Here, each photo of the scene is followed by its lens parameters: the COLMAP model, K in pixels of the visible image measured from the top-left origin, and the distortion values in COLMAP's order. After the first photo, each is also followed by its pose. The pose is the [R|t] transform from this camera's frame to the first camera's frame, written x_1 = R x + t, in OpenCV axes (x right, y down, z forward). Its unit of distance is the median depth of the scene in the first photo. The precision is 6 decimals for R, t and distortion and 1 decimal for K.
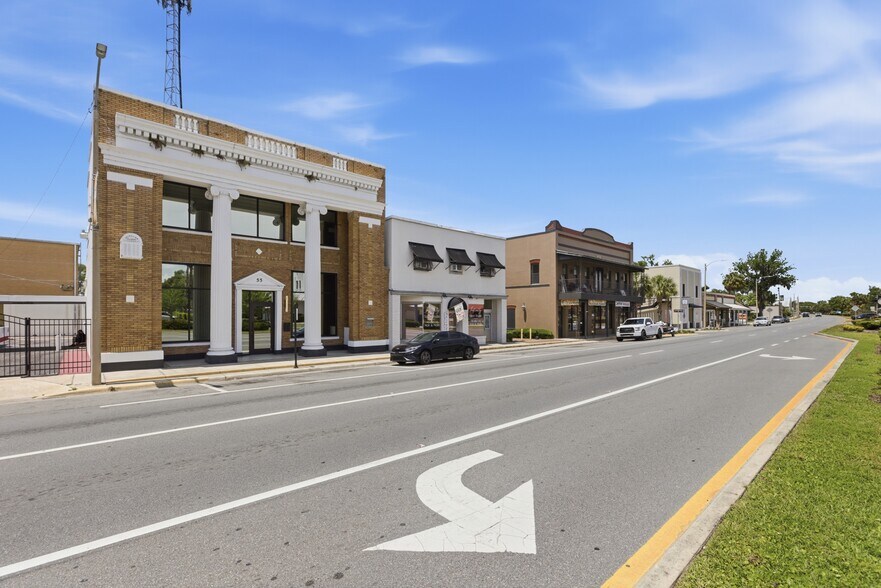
lens RADIAL K [[408.9, 0, 442.6], [0, 408.9, 313.9], [0, 0, 1]] dist [-0.001474, 0.000074]
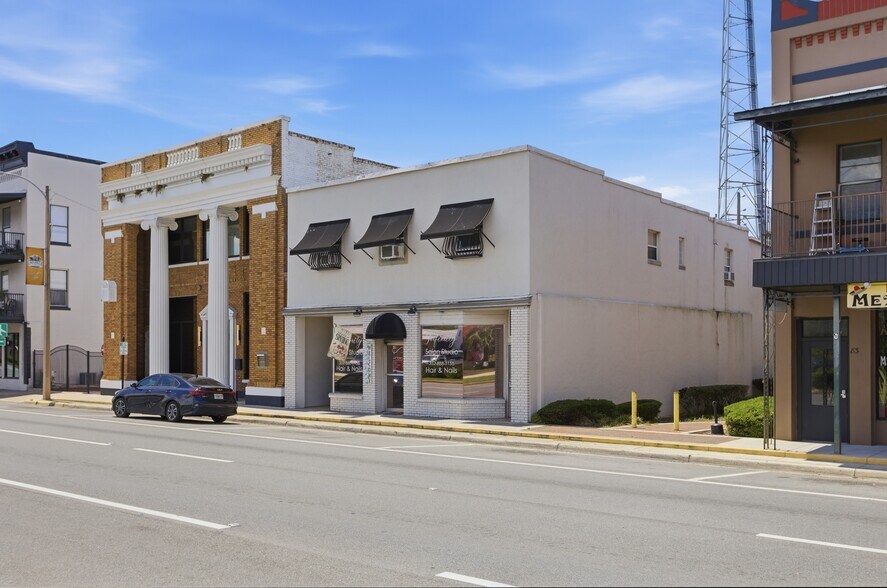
lens RADIAL K [[855.1, 0, 444.8], [0, 855.1, 336.1], [0, 0, 1]] dist [0.005784, -0.000875]
pose [[0.136168, -0.013658, -0.990592, 1.251969], [0.002487, 0.999907, -0.013444, 0.000733], [0.990683, -0.000633, 0.136190, 1.112287]]
